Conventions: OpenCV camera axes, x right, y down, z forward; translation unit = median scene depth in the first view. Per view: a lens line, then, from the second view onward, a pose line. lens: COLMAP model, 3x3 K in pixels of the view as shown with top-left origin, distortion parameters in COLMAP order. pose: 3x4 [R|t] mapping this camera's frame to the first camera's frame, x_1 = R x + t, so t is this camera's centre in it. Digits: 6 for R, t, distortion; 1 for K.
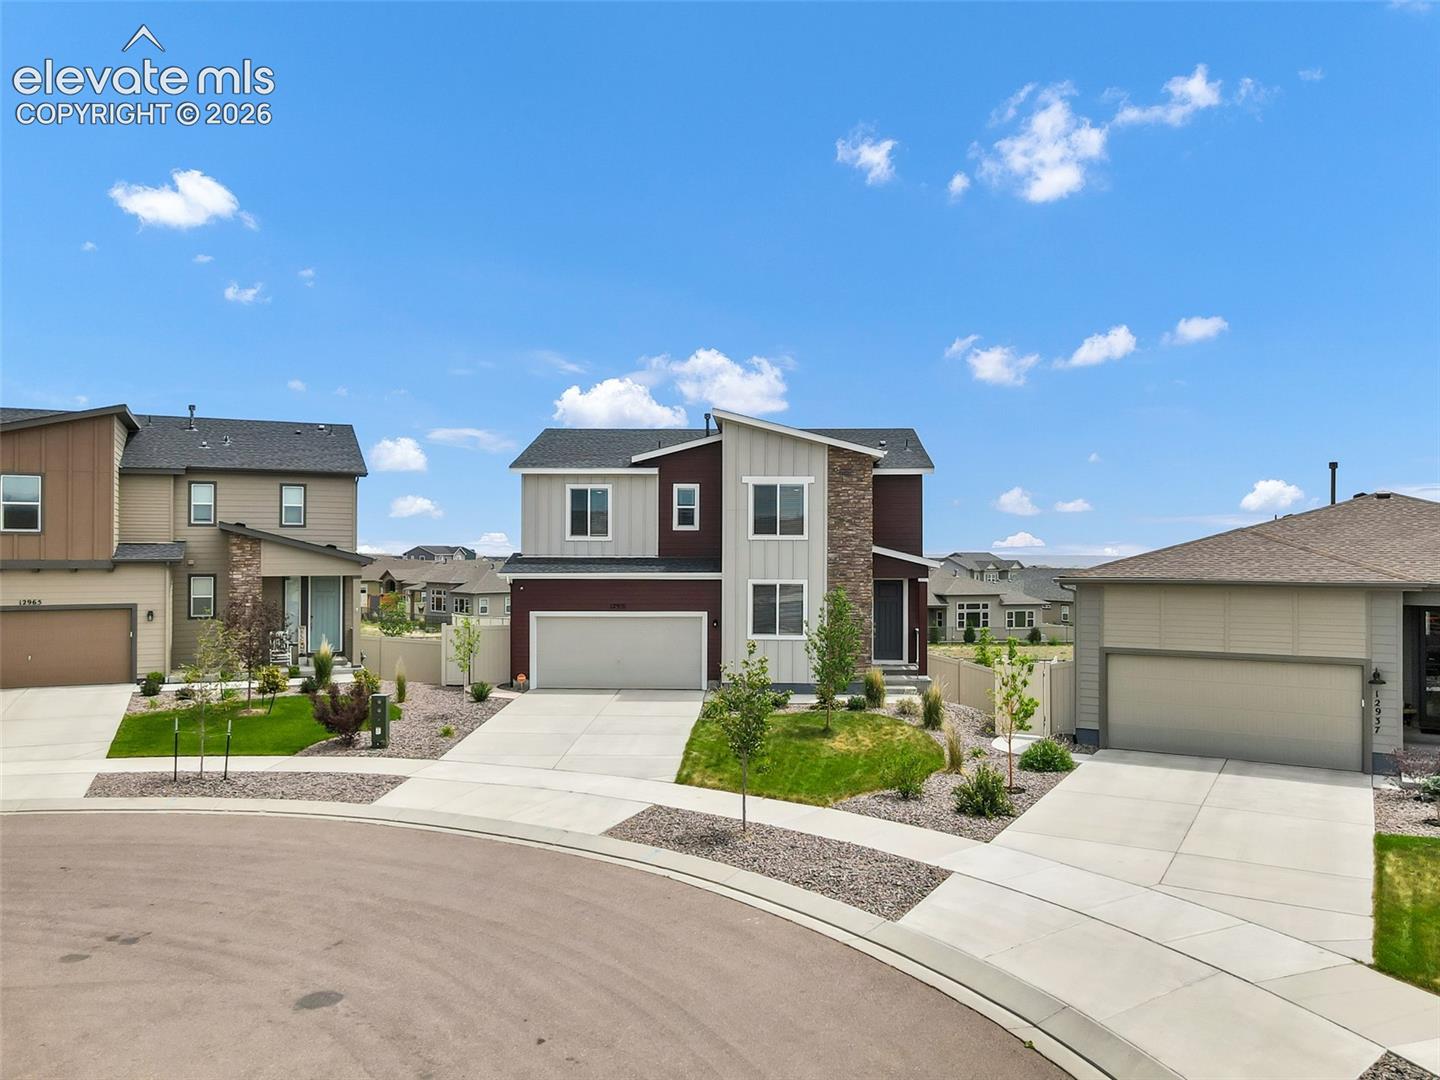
lens RADIAL K [[1083.2, 0, 720.0], [0, 1083.2, 540.0], [0, 0, 1]] dist [0.007132, 0.008543]
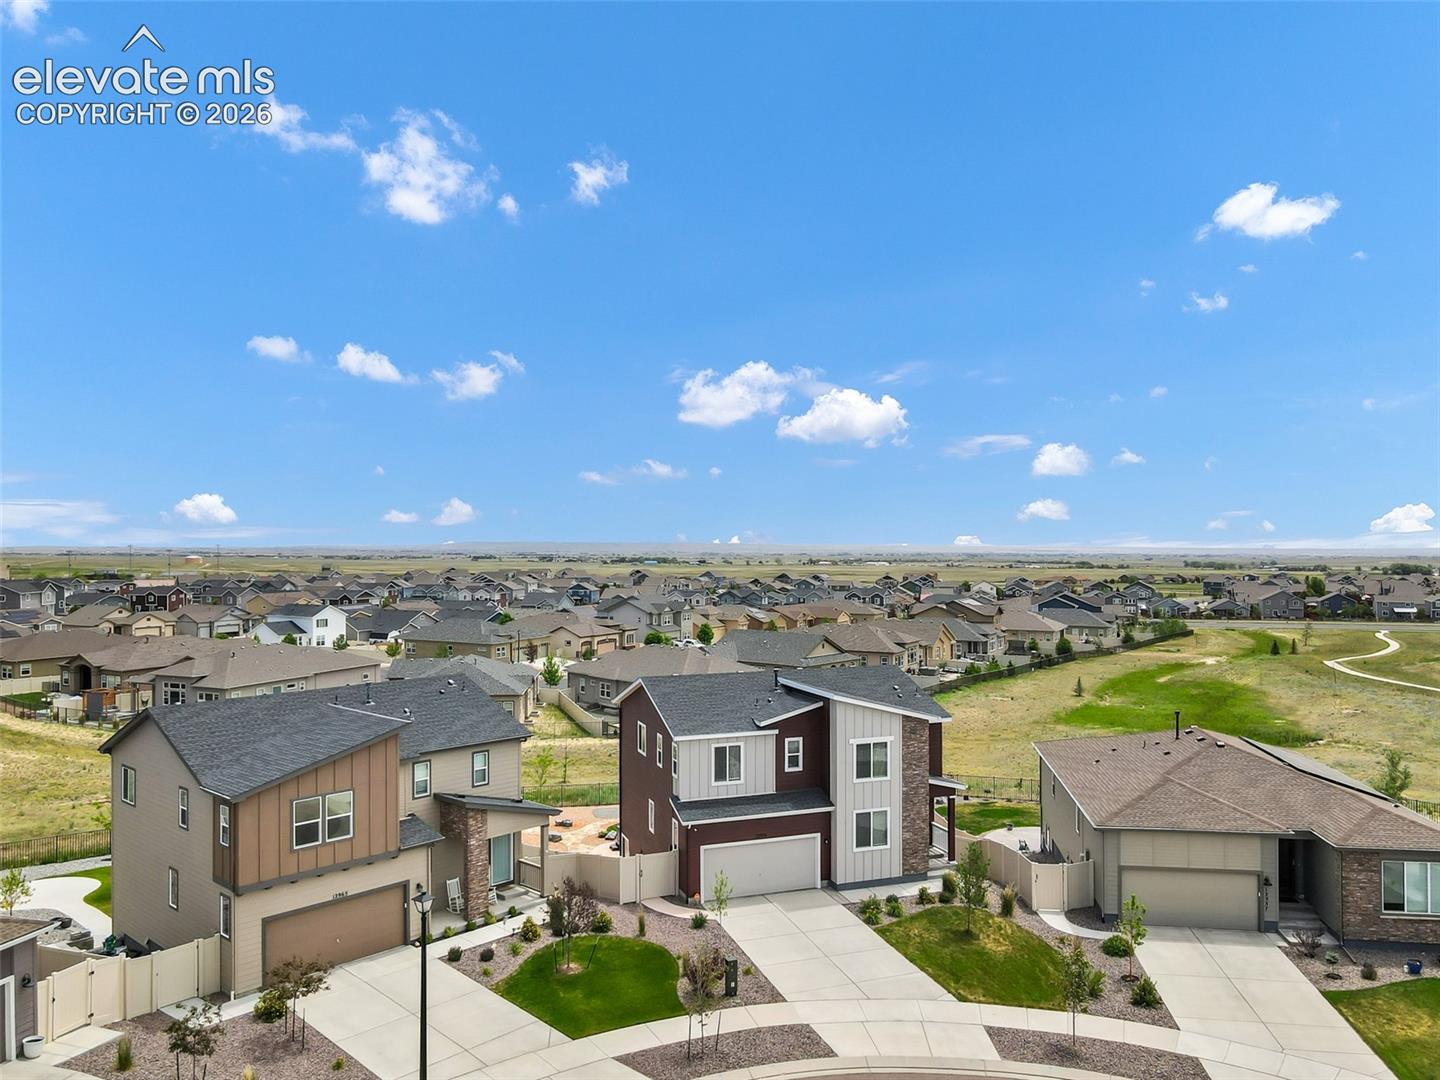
lens RADIAL K [[1094.6, 0, 720.0], [0, 1094.6, 540.0], [0, 0, 1]] dist [0.007577, 0.014527]
pose [[0.925460, -0.008493, 0.378750, -0.682136], [0.003941, 0.999910, 0.012794, -0.340326], [-0.378825, -0.010348, 0.925410, -0.272486]]
